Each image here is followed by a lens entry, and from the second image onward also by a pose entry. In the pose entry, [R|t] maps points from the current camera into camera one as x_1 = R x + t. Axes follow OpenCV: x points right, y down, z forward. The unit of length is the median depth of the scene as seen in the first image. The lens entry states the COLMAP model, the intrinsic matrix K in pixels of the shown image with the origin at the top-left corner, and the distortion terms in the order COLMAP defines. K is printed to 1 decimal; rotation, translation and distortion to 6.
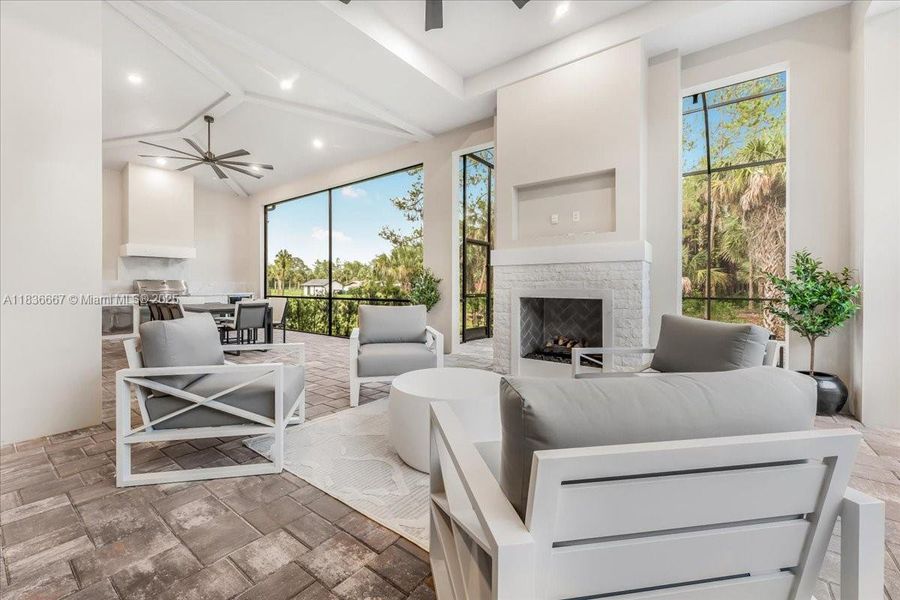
lens RADIAL K [[367.4, 0, 450.4], [0, 367.4, 290.6], [0, 0, 1]] dist [0.000395, 0.000054]
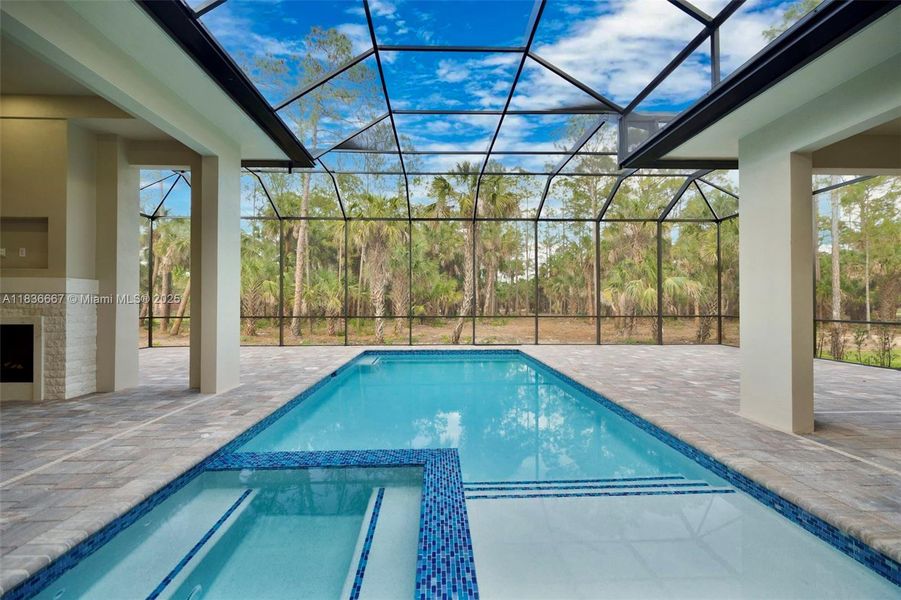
lens RADIAL K [[383.1, 0, 444.1], [0, 383.1, 300.5], [0, 0, 1]] dist [0.001797, 0.000098]
pose [[0.779964, -0.000117, 0.625825, 0.578586], [0.010542, 0.999861, -0.012952, -0.021217], [-0.625736, 0.016699, 0.779856, -0.701294]]
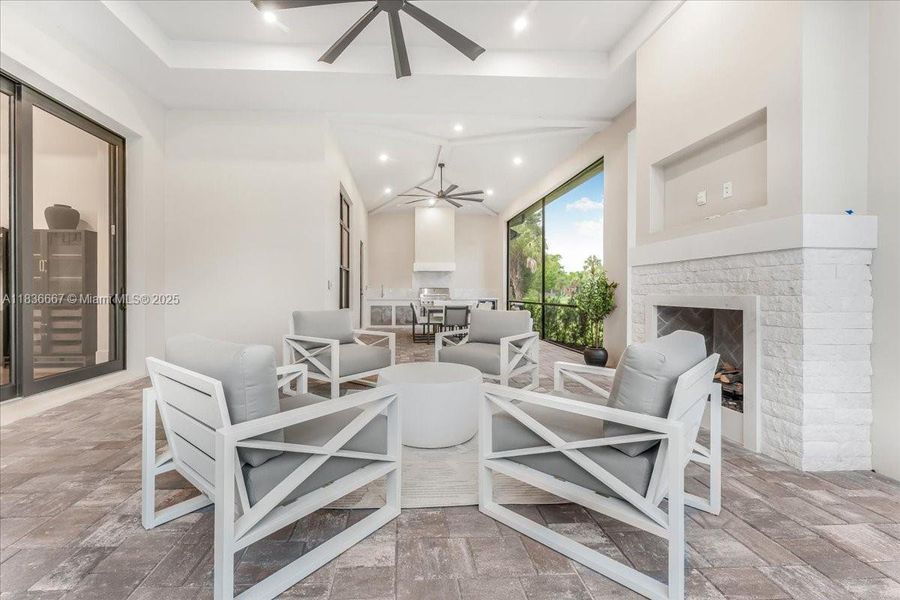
lens RADIAL K [[382.7, 0, 418.1], [0, 382.7, 293.3], [0, 0, 1]] dist [0.001797, 0.000098]
pose [[0.639965, -0.002416, -0.768400, 0.488504], [-0.005133, 0.999959, -0.007419, 0.000702], [0.768387, 0.008692, 0.639927, 0.091716]]
